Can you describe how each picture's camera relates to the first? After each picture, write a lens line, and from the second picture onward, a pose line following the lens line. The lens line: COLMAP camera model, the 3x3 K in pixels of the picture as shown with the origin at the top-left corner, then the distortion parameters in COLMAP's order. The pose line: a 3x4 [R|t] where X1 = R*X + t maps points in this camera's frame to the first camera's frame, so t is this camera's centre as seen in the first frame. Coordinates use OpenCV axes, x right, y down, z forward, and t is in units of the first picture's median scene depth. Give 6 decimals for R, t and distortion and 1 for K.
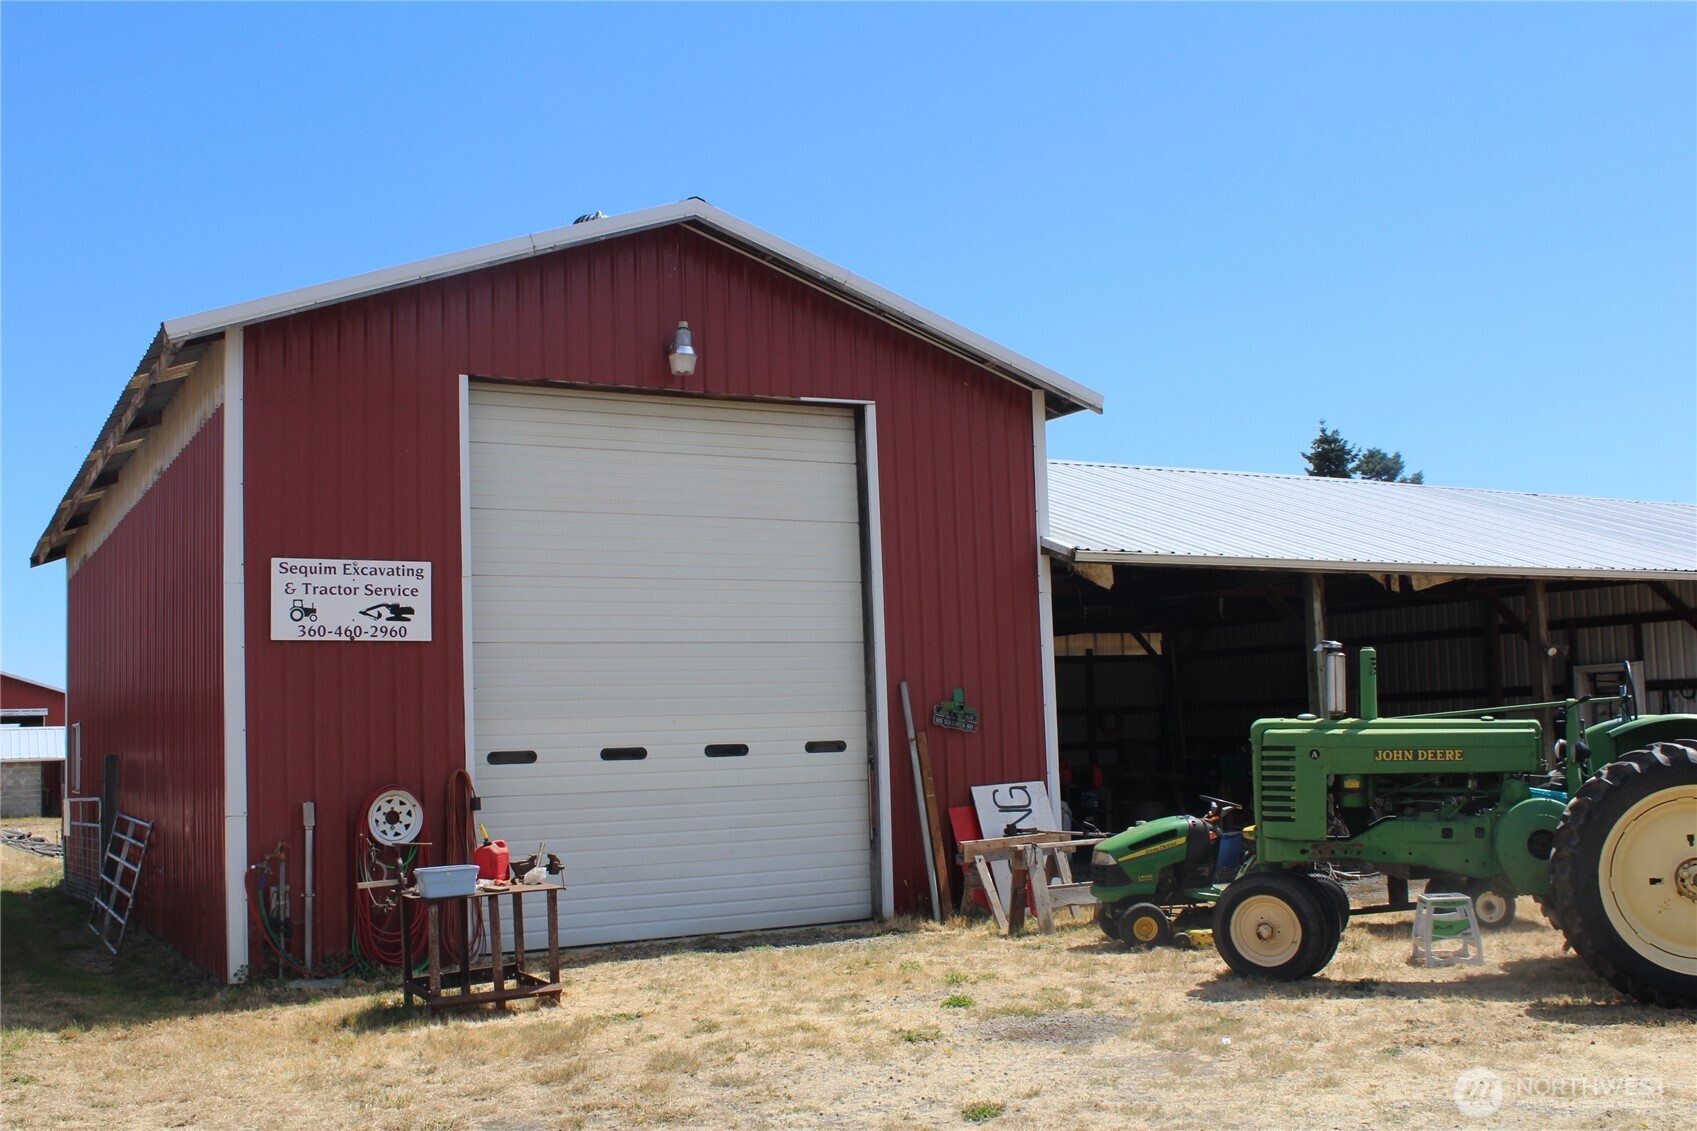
lens RADIAL K [[1678.2, 0, 848.3], [0, 1678.2, 576.5], [0, 0, 1]] dist [-0.079726, 0.000000]
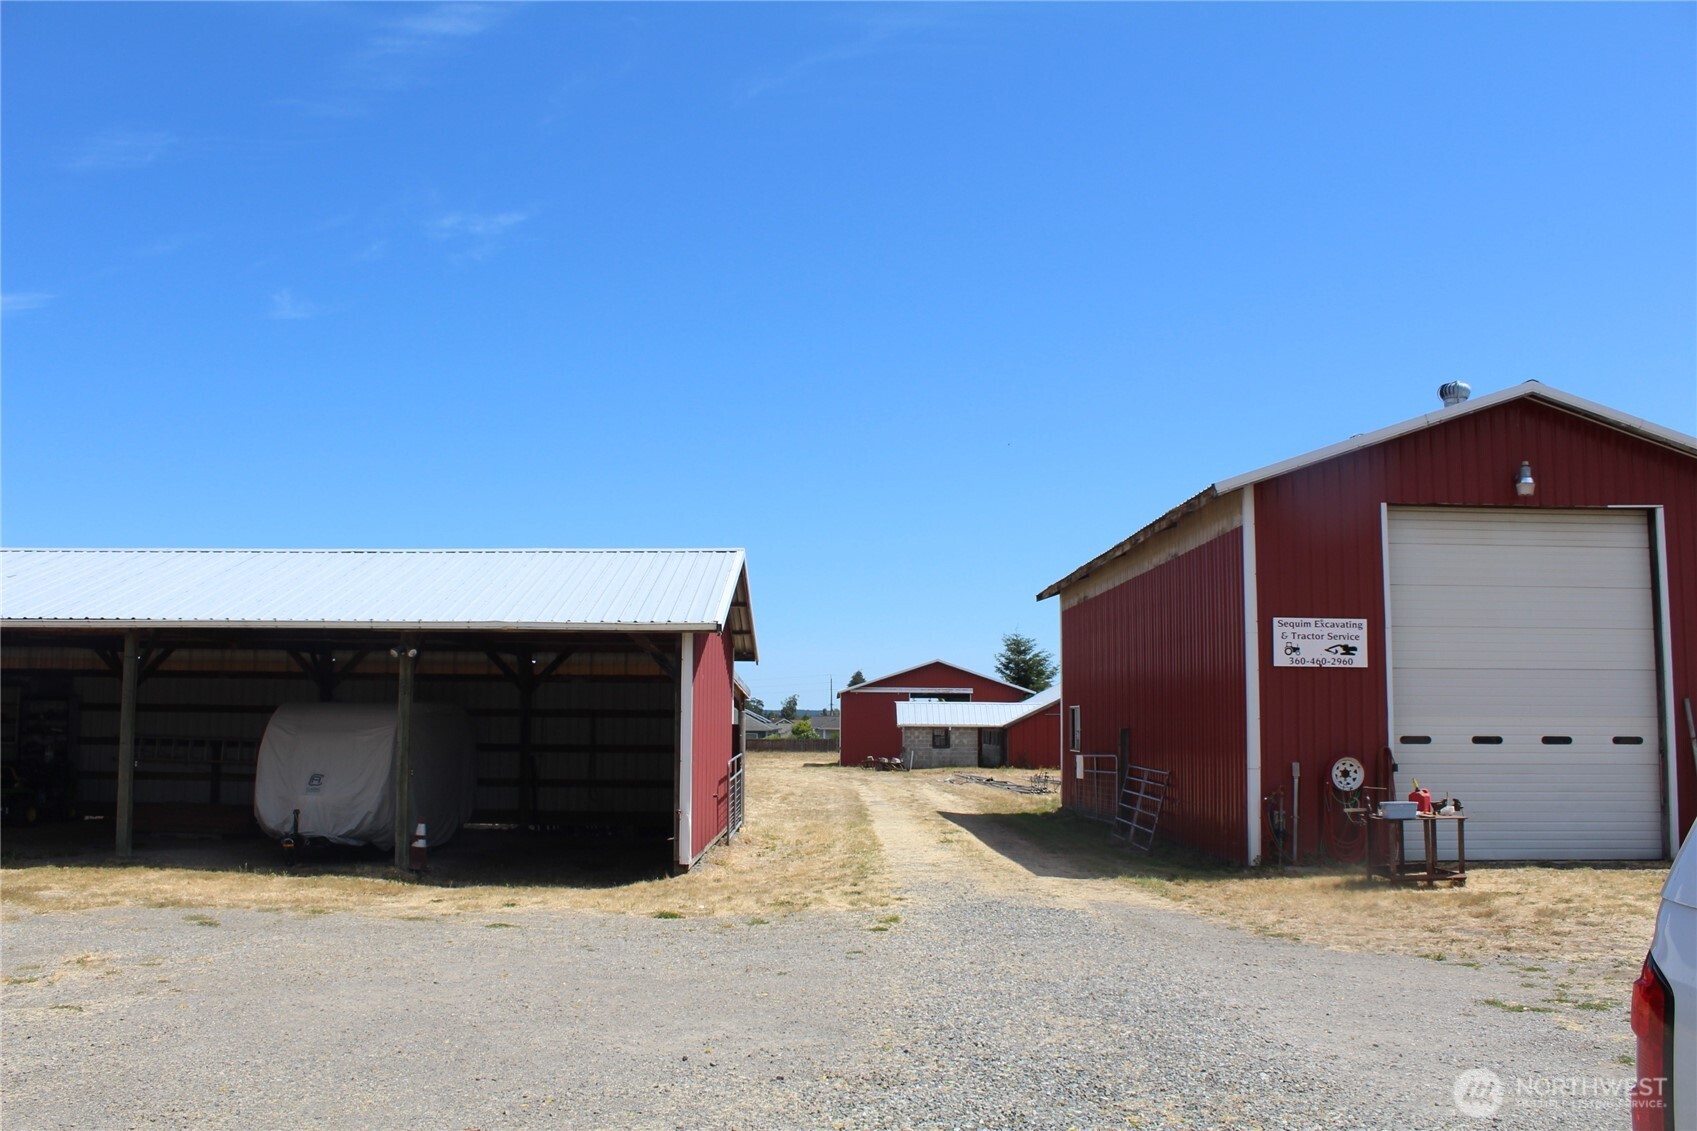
lens RADIAL K [[1402.6, 0, 835.9], [0, 1402.6, 573.6], [0, 0, 1]] dist [-0.137231, 0.094543]
pose [[0.868112, -0.007884, -0.496305, -0.031154], [0.004773, 0.999960, -0.007535, -0.046114], [0.496345, 0.004172, 0.868115, -0.438495]]
